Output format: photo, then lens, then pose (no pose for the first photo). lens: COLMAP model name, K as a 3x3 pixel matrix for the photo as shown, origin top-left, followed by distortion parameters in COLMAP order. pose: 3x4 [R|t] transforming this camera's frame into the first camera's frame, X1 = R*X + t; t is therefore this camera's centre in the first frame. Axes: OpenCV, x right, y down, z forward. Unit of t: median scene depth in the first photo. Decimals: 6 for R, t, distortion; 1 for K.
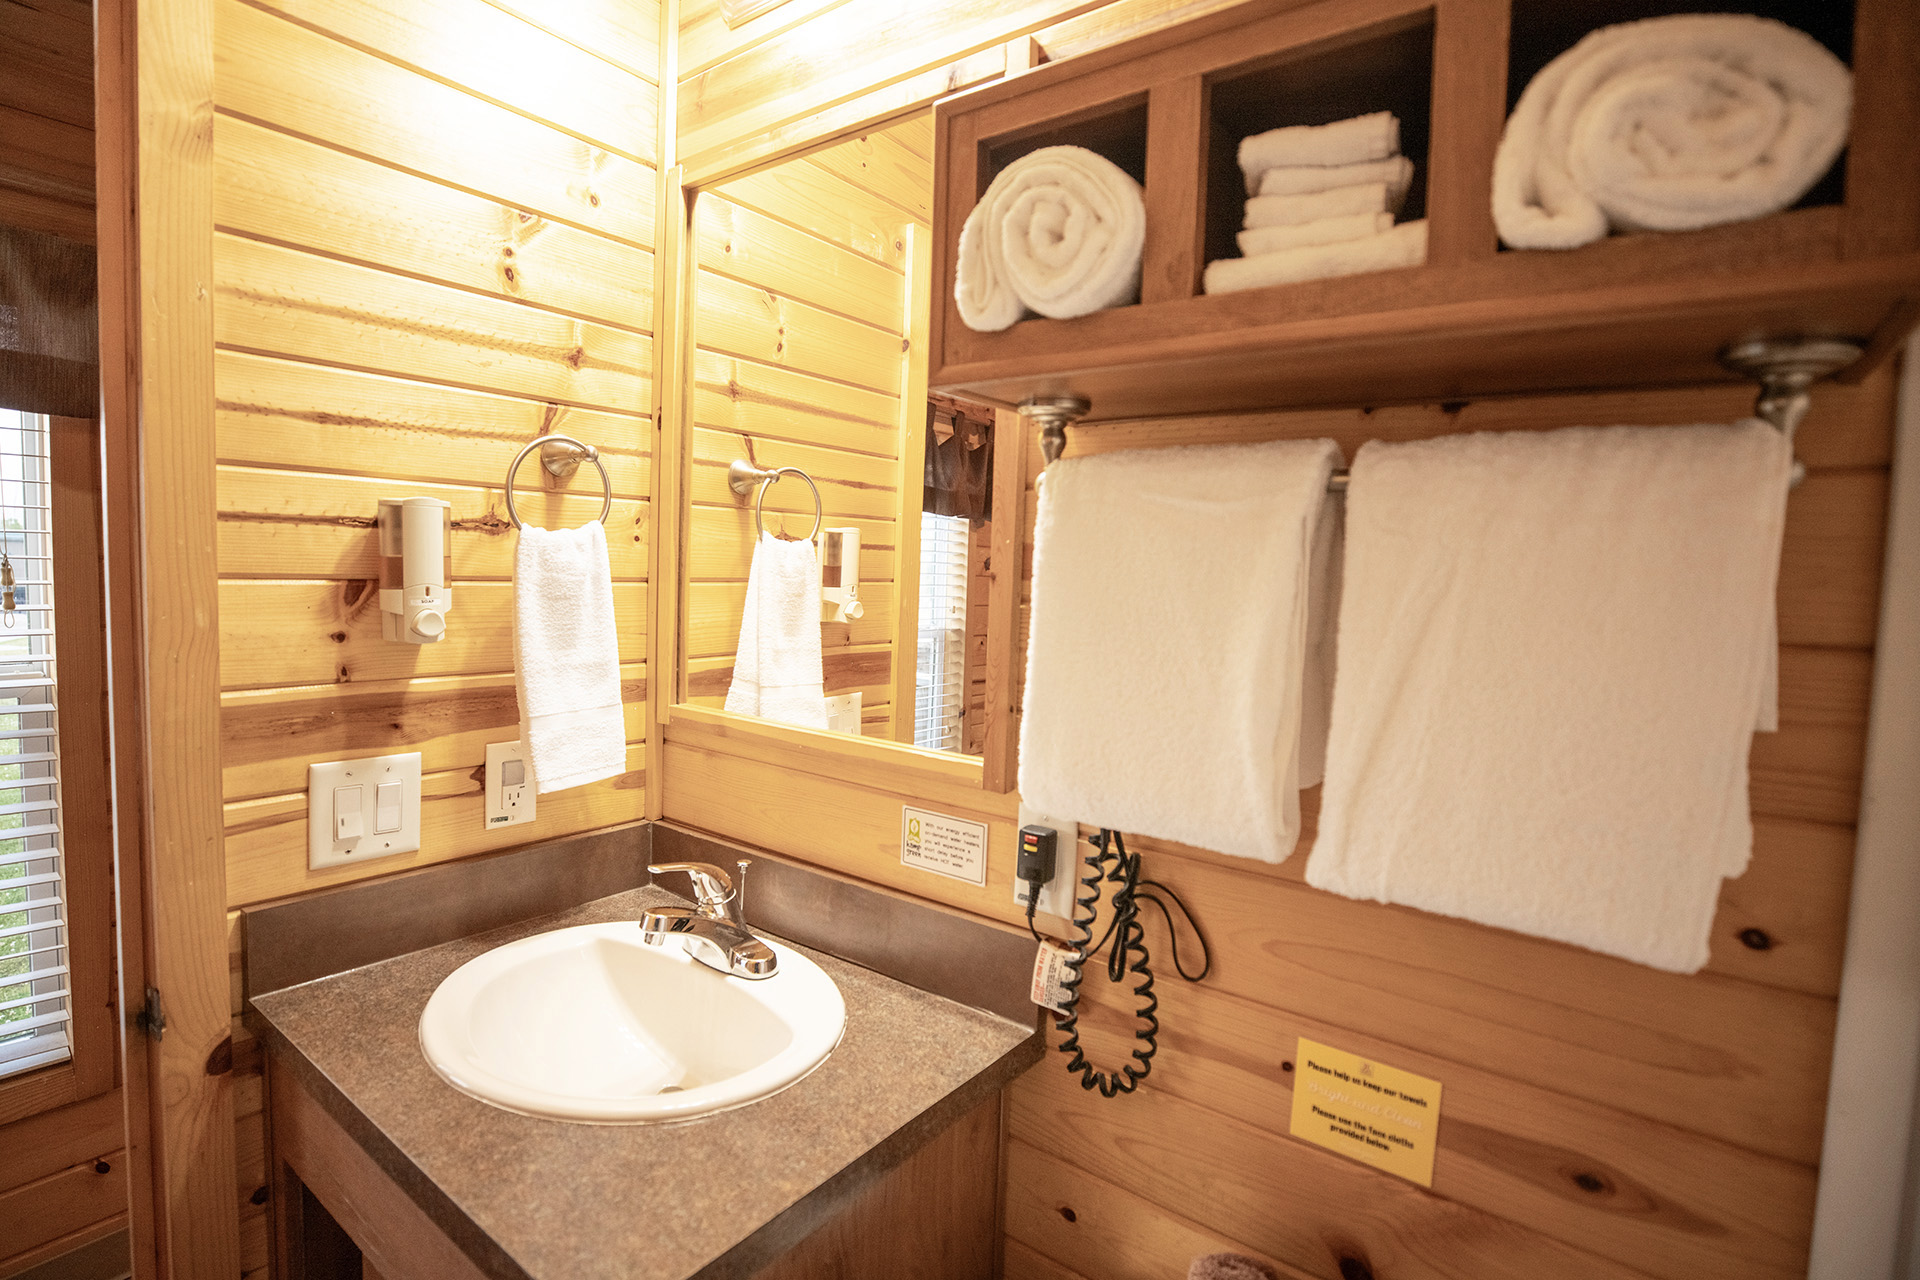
lens RADIAL K [[948.0, 0, 954.8], [0, 948.0, 641.0], [0, 0, 1]] dist [-0.014004, 0.000181]
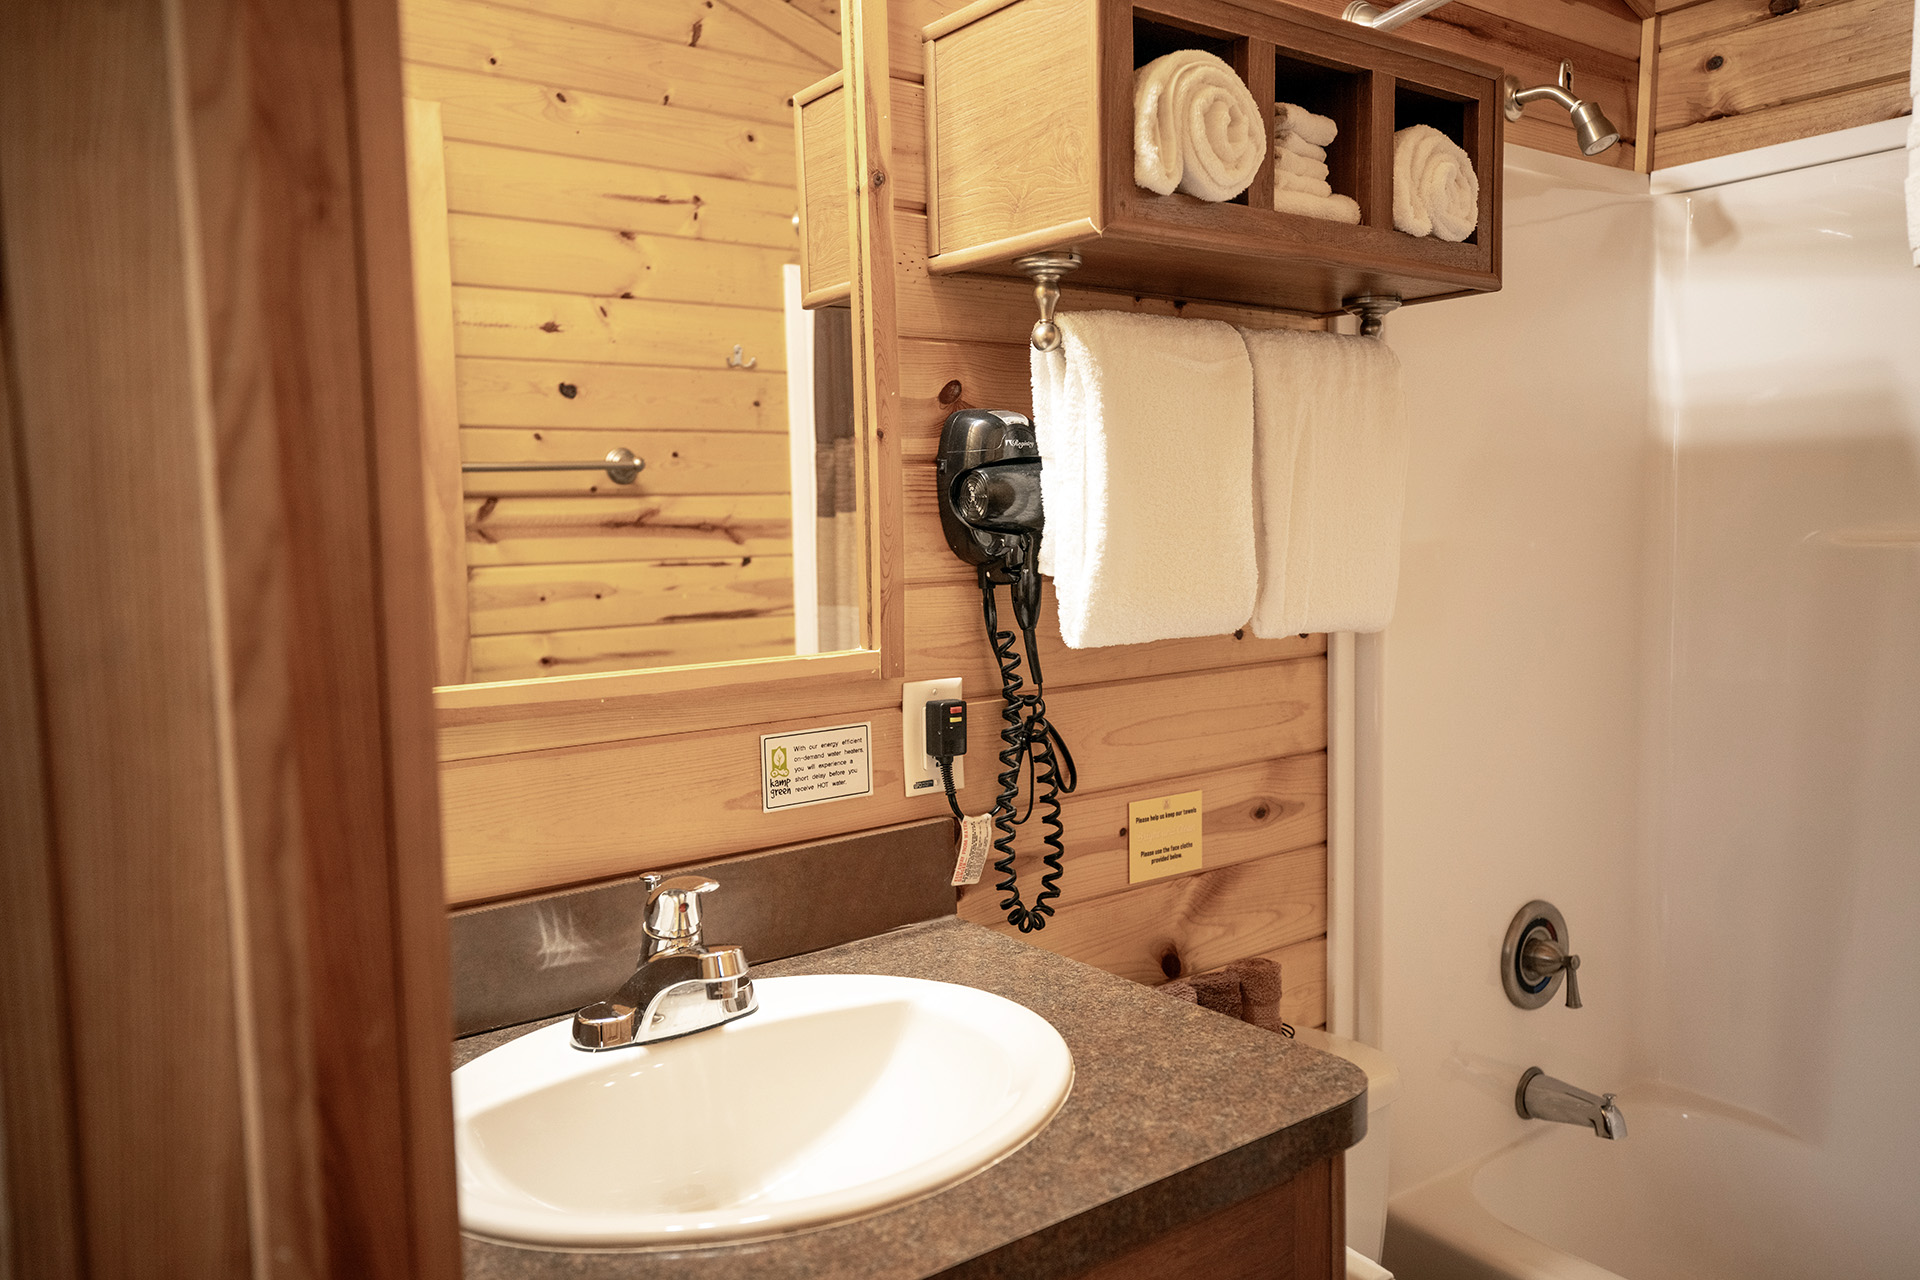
lens RADIAL K [[1399.0, 0, 956.7], [0, 1399.0, 636.6], [0, 0, 1]] dist [0.003856, 0.000930]
pose [[0.272557, -0.129290, 0.953413, -1.452783], [0.103088, 0.989150, 0.104665, -0.011102], [-0.956601, 0.069758, 0.282928, 0.703092]]
